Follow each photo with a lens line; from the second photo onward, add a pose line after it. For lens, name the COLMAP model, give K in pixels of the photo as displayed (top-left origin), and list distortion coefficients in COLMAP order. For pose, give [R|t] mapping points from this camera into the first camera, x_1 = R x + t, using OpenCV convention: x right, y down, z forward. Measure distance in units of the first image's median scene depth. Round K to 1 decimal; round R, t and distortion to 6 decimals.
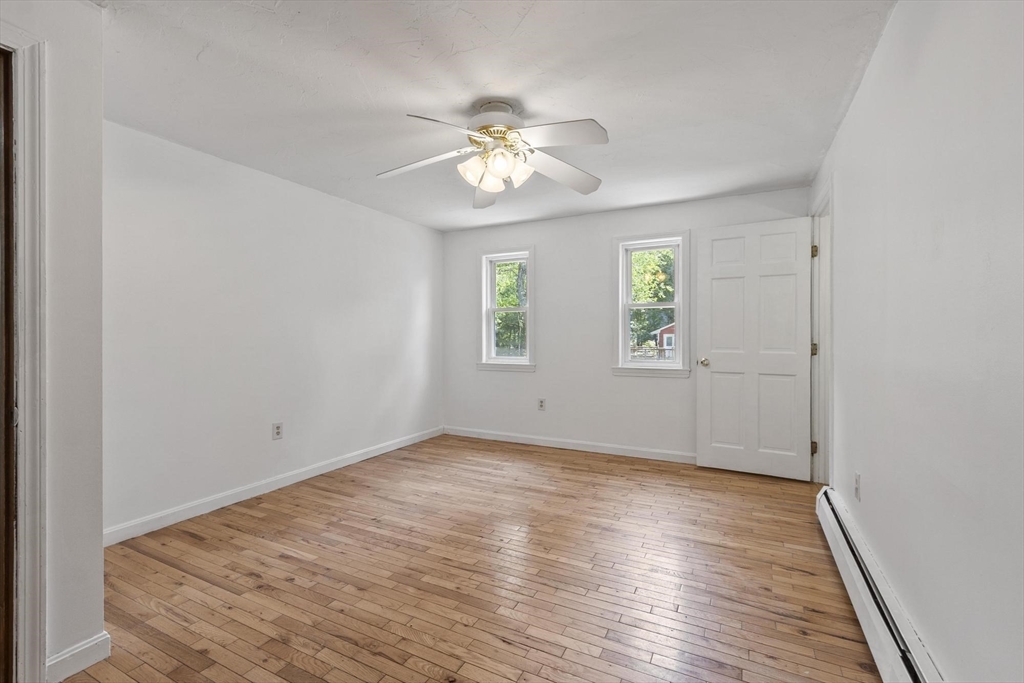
lens RADIAL K [[451.2, 0, 504.8], [0, 451.2, 334.8], [0, 0, 1]] dist [0.000924, -0.001130]
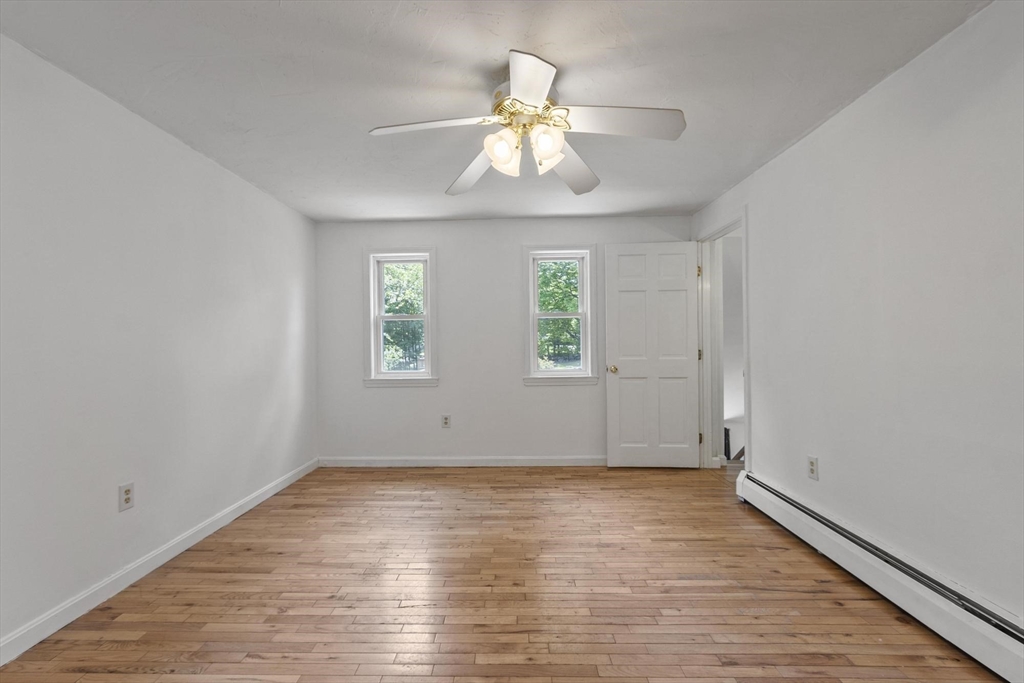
lens RADIAL K [[451.2, 0, 512.5], [0, 451.2, 345.4], [0, 0, 1]] dist [0.000924, -0.001130]
pose [[0.898682, -0.011327, 0.438454, -0.262016], [0.011350, 0.999932, 0.002568, -0.000914], [-0.438454, 0.002668, 0.898750, 0.156704]]
